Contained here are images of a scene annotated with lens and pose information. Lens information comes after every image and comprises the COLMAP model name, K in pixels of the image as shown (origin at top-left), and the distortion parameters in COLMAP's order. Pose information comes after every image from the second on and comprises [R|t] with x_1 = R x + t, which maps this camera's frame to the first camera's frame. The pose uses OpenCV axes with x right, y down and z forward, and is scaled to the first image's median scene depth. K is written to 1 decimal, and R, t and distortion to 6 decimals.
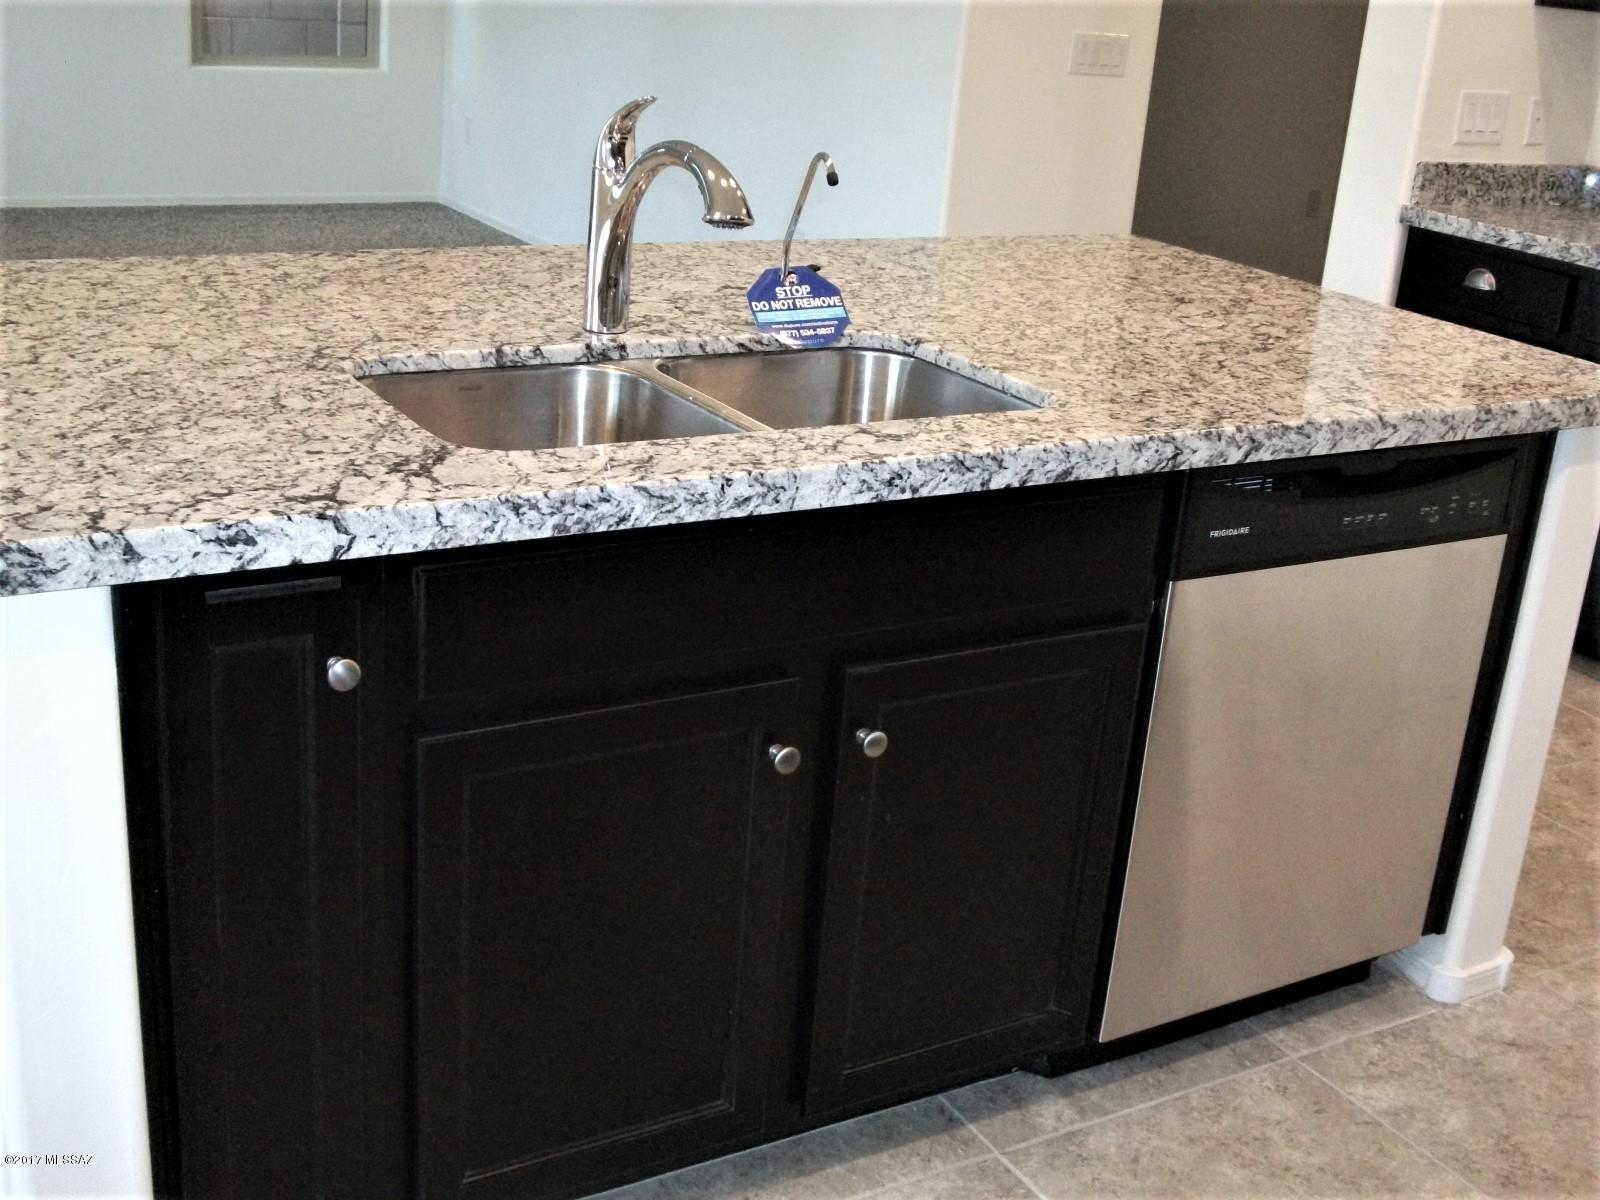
lens RADIAL K [[1908.4, 0, 809.1], [0, 1908.4, 599.0], [0, 0, 1]] dist [-0.066139, 0.000000]
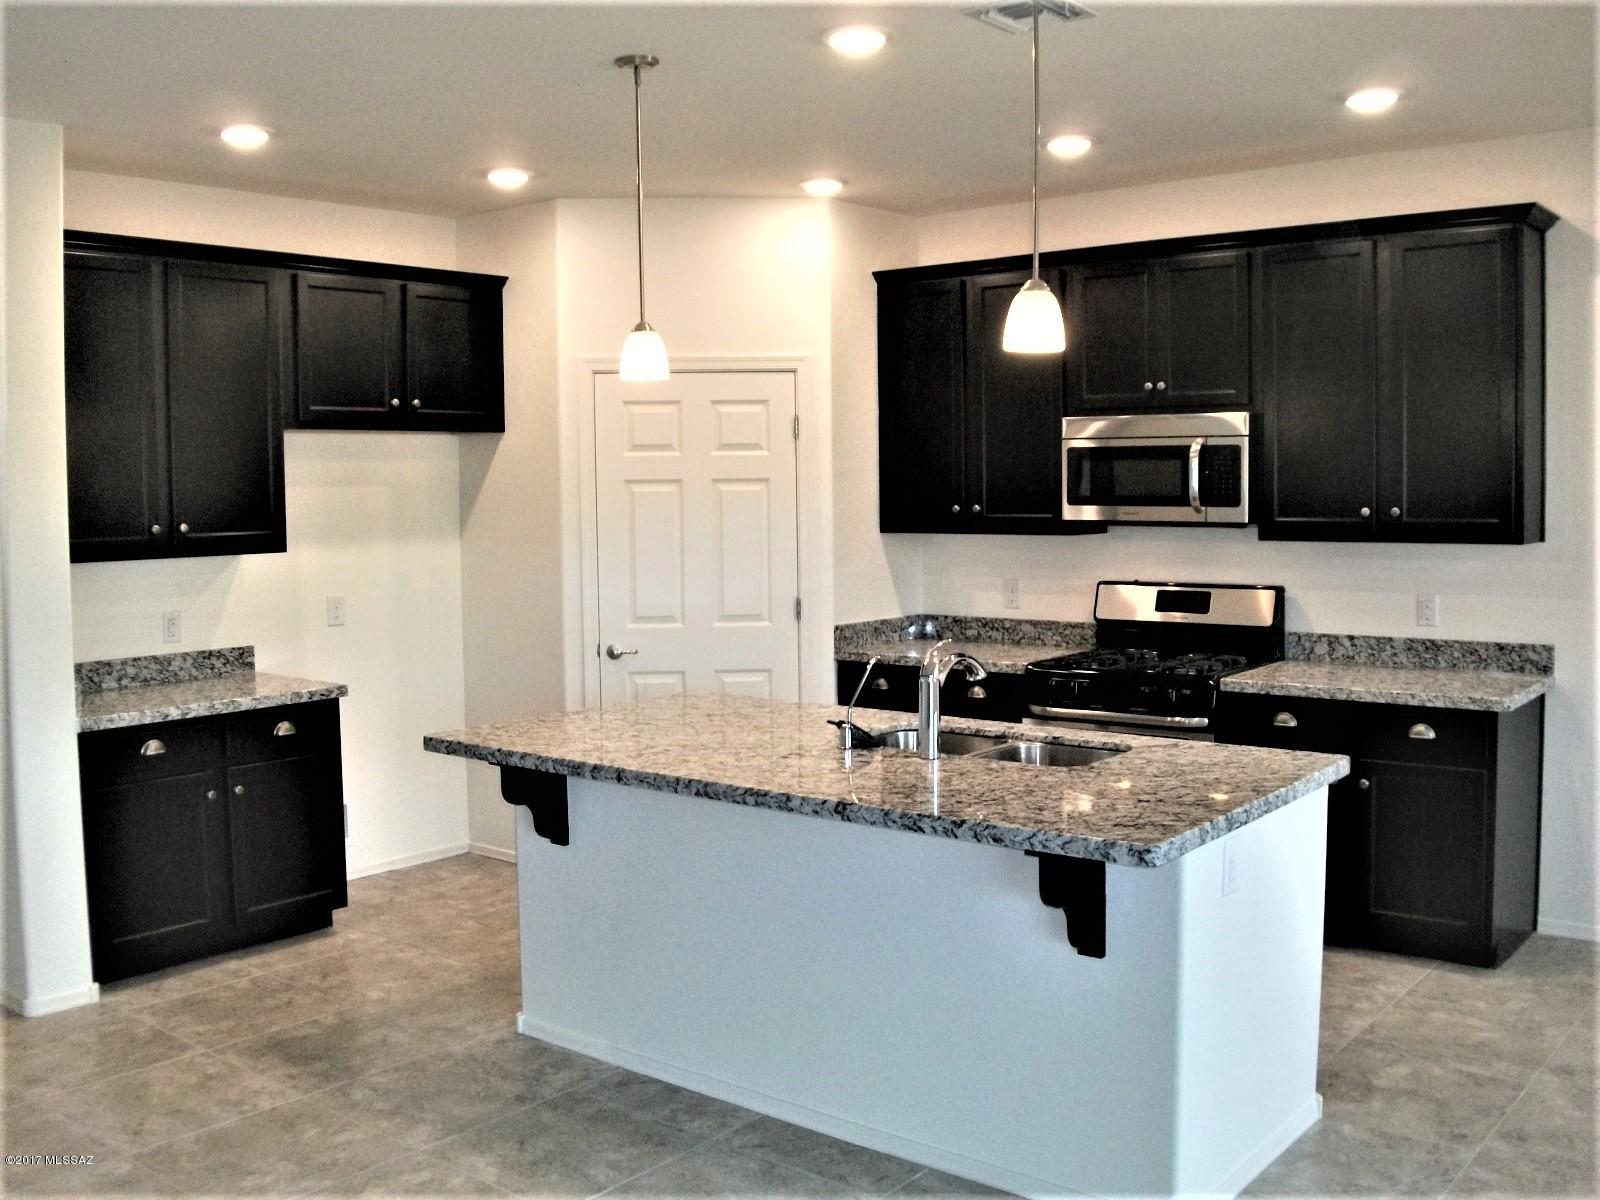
lens RADIAL K [[1519.0, 0, 770.2], [0, 1519.0, 569.6], [0, 0, 1]] dist [-0.116415, 0.000000]
pose [[-0.325872, -0.129210, 0.936543, -1.408803], [0.308565, 0.921833, 0.234547, -0.691558], [-0.893641, 0.365416, -0.260530, 1.369425]]
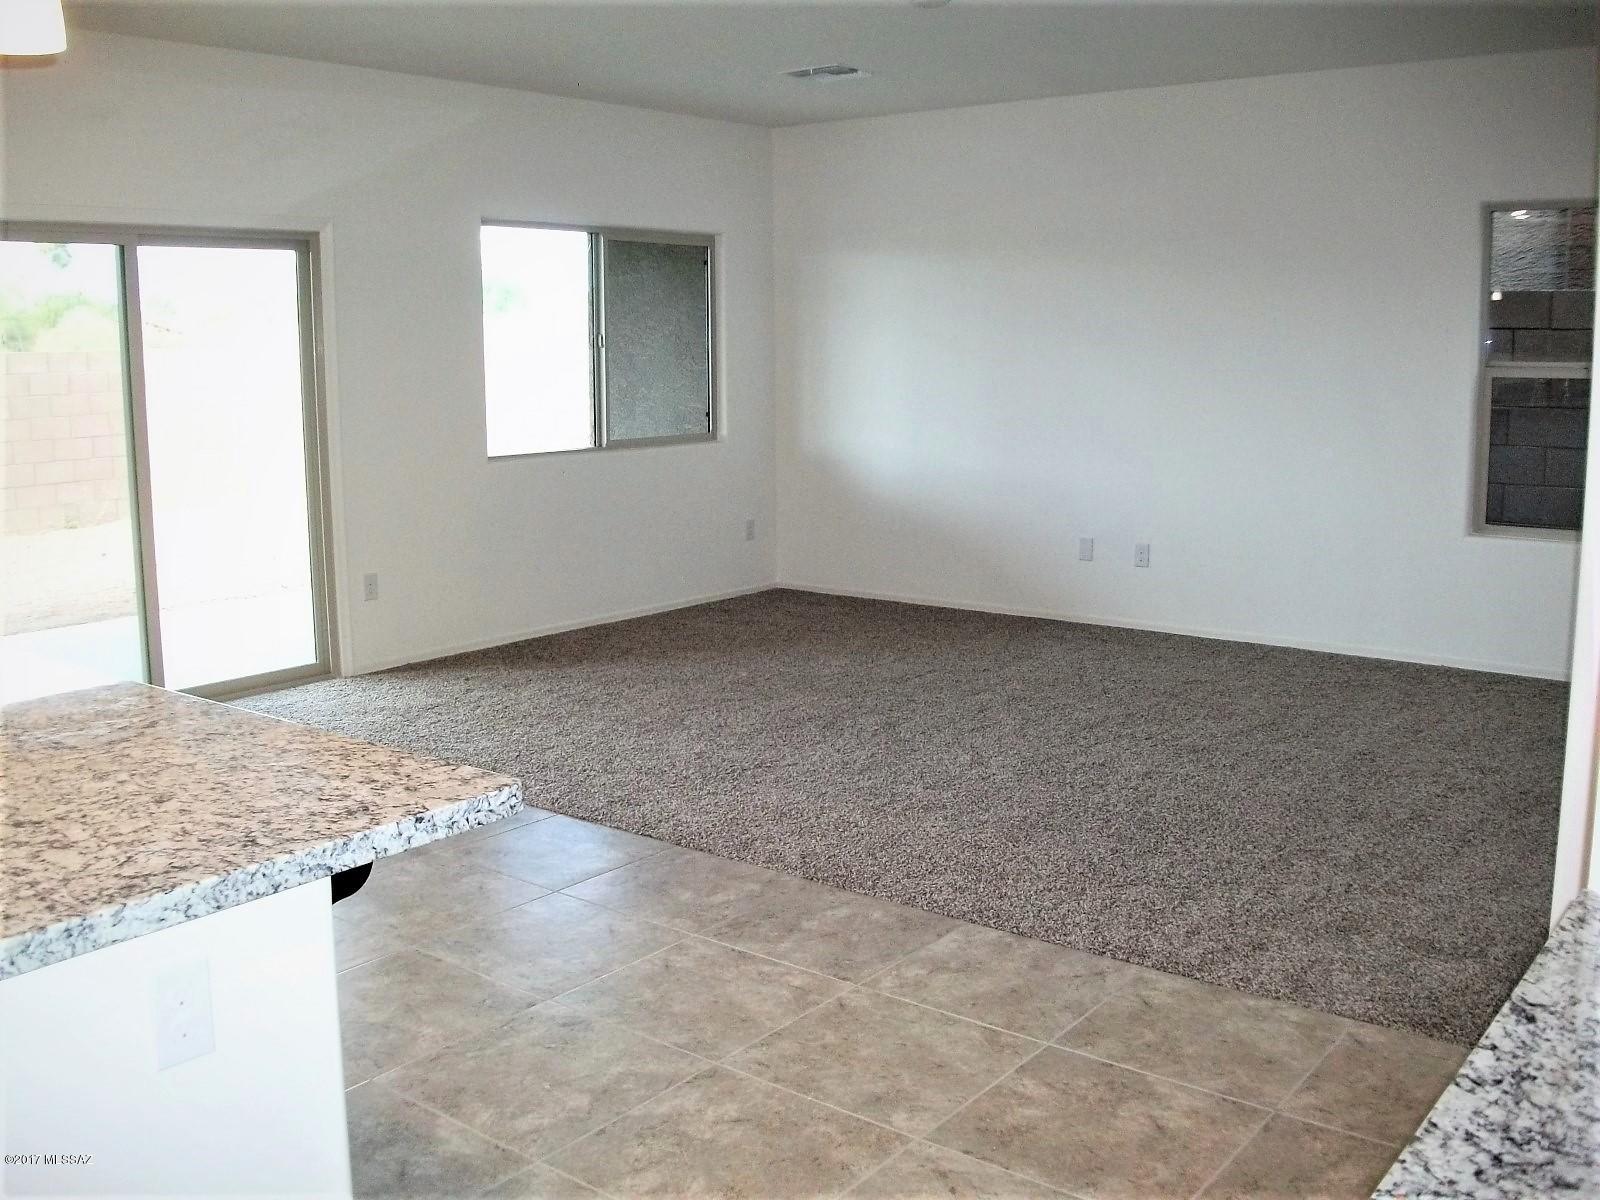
lens RADIAL K [[1519.0, 0, 767.2], [0, 1519.0, 603.0], [0, 0, 1]] dist [-0.116415, 0.000000]
pose [[0.348681, 0.075600, -0.934187, 1.007490], [-0.283939, 0.958421, -0.028418, -0.357698], [0.893197, 0.275161, 0.355649, 1.152546]]
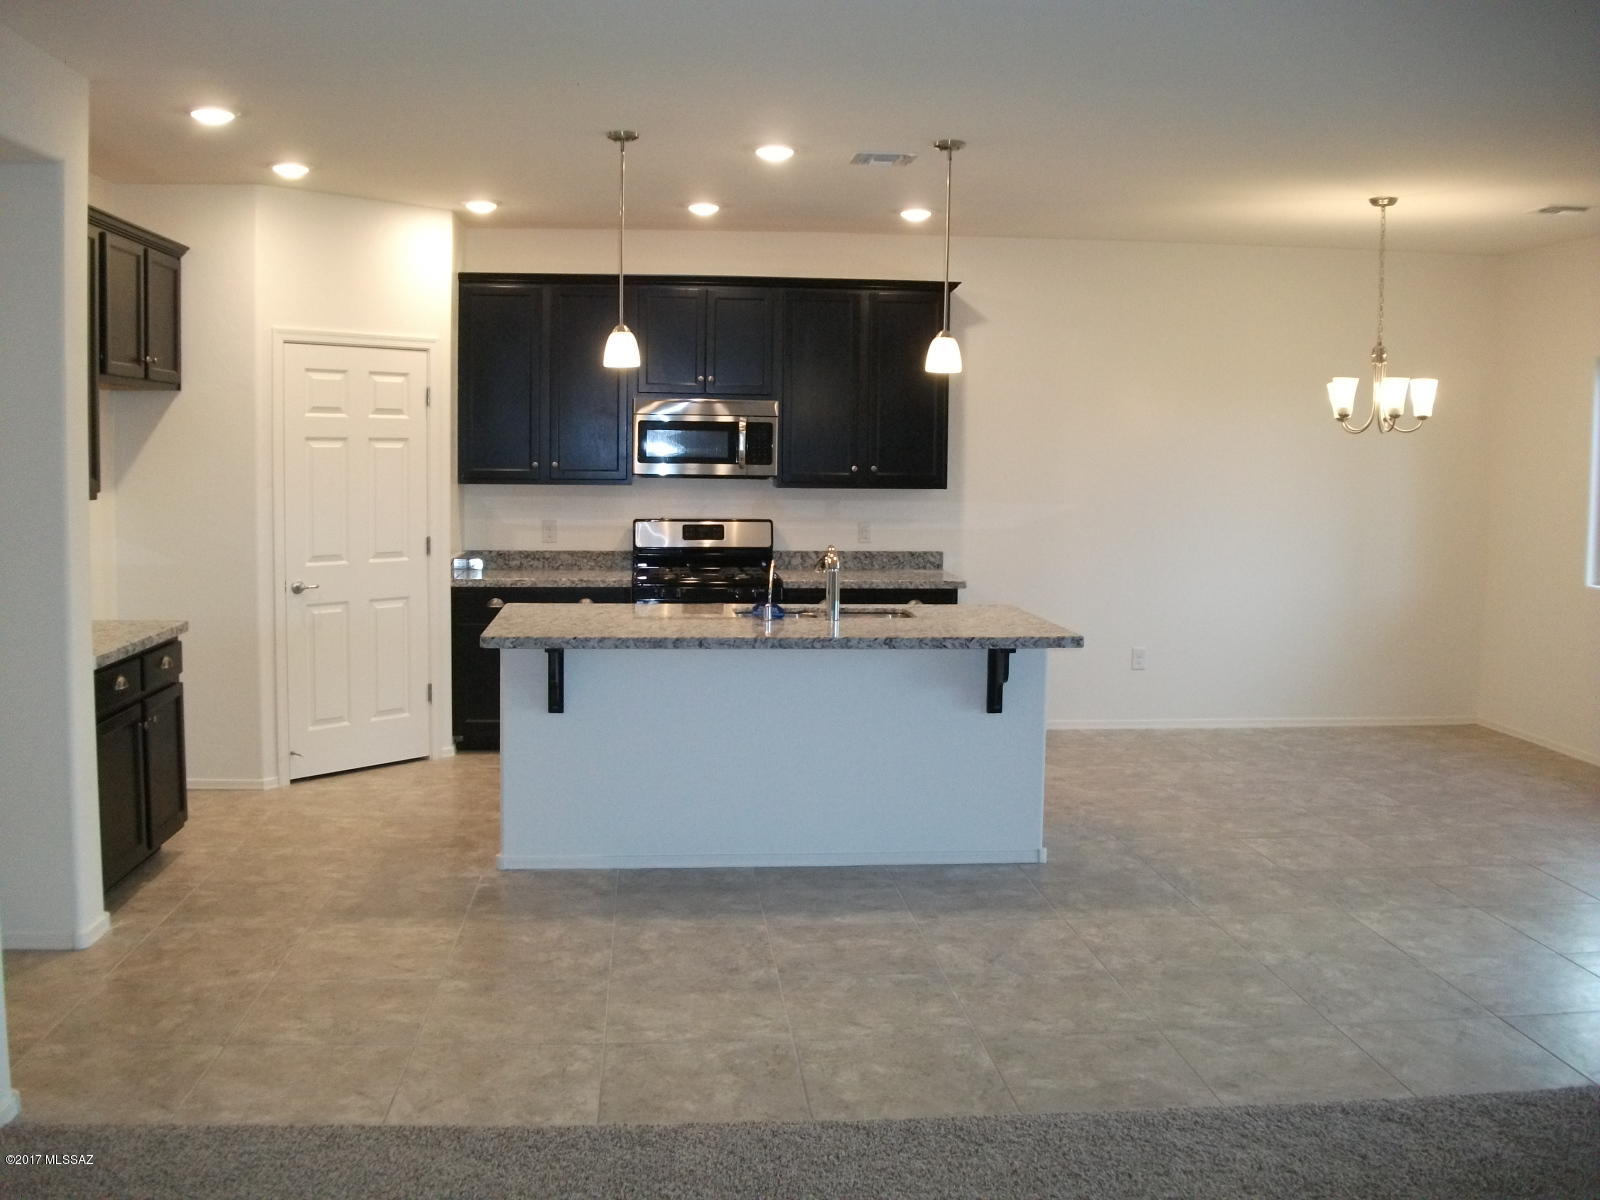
lens RADIAL K [[1519.0, 0, 755.8], [0, 1519.0, 580.4], [0, 0, 1]] dist [-0.116415, 0.000000]
pose [[-0.888468, -0.128434, 0.440602, -1.020925], [0.076298, 0.905349, 0.417759, -1.174381], [-0.452553, 0.404782, -0.794574, 2.810598]]
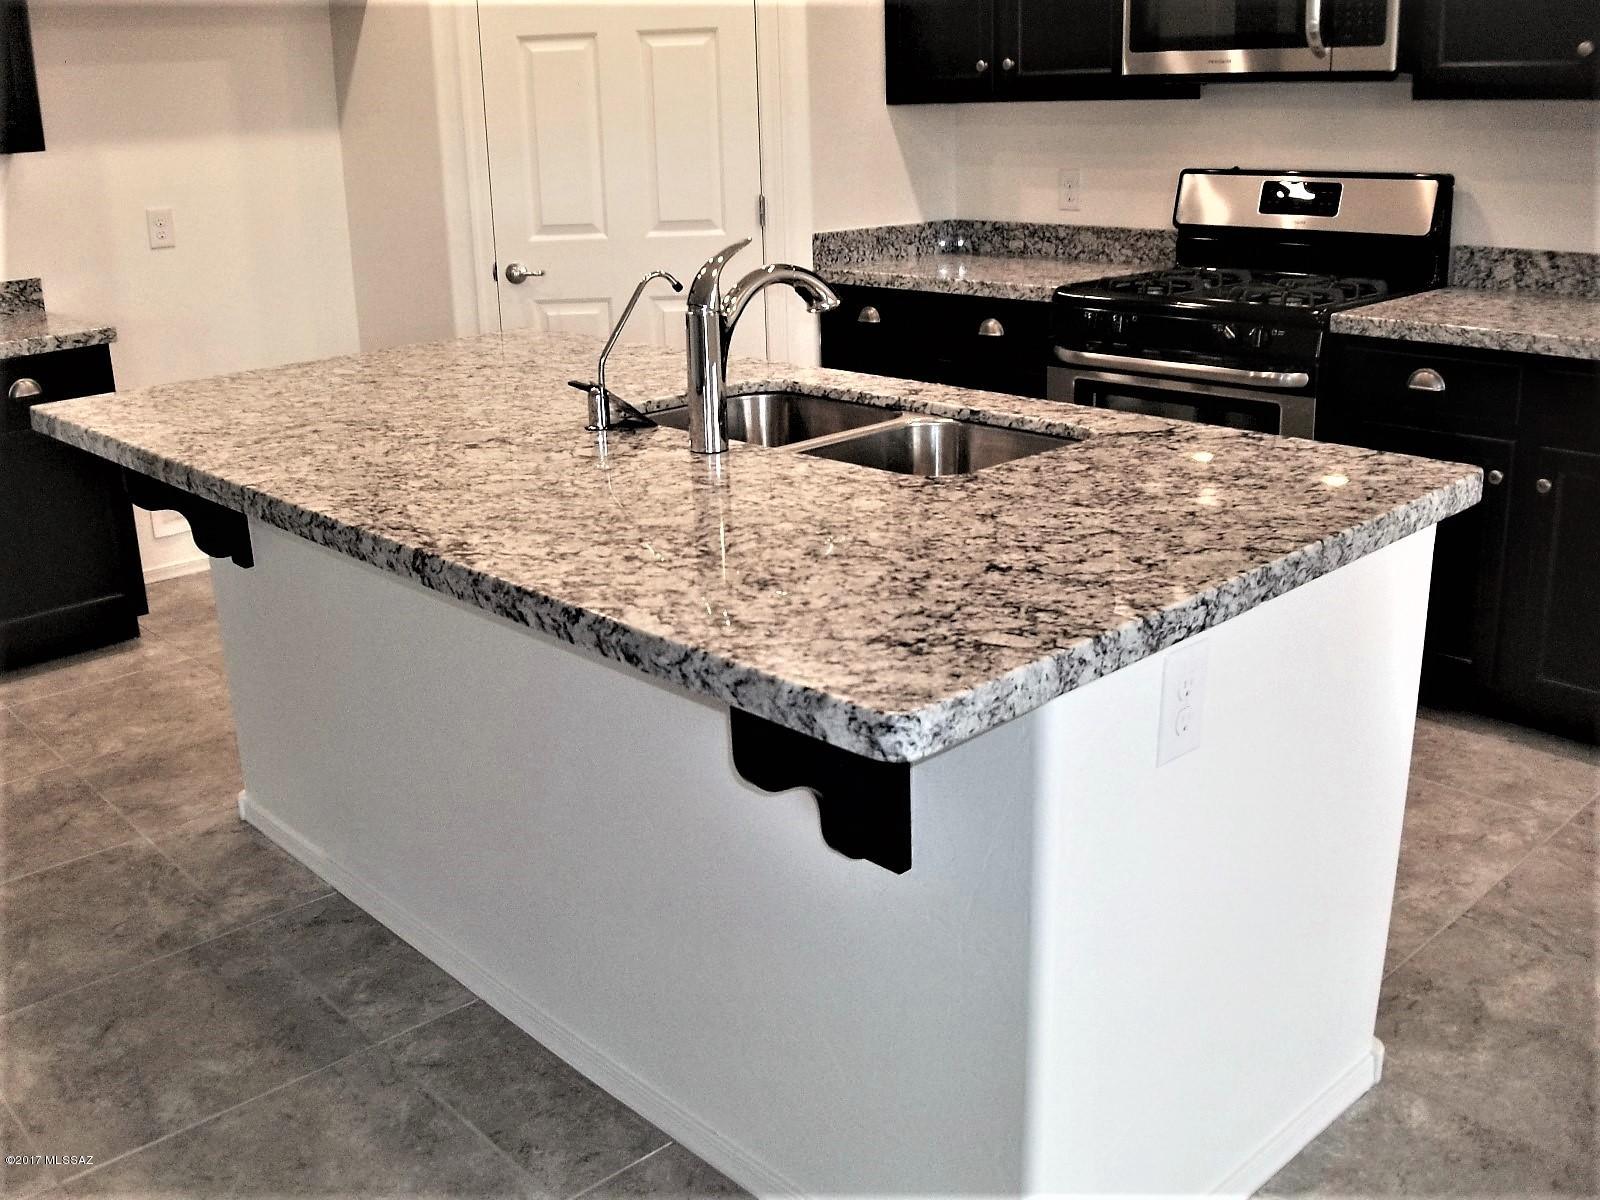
lens RADIAL K [[1519.0, 0, 768.1], [0, 1519.0, 574.4], [0, 0, 1]] dist [-0.116415, 0.000000]
pose [[-0.194580, -0.359225, 0.912741, -0.896613], [0.350058, 0.843820, 0.406726, -0.399733], [-0.916296, 0.398653, -0.038441, 0.941645]]
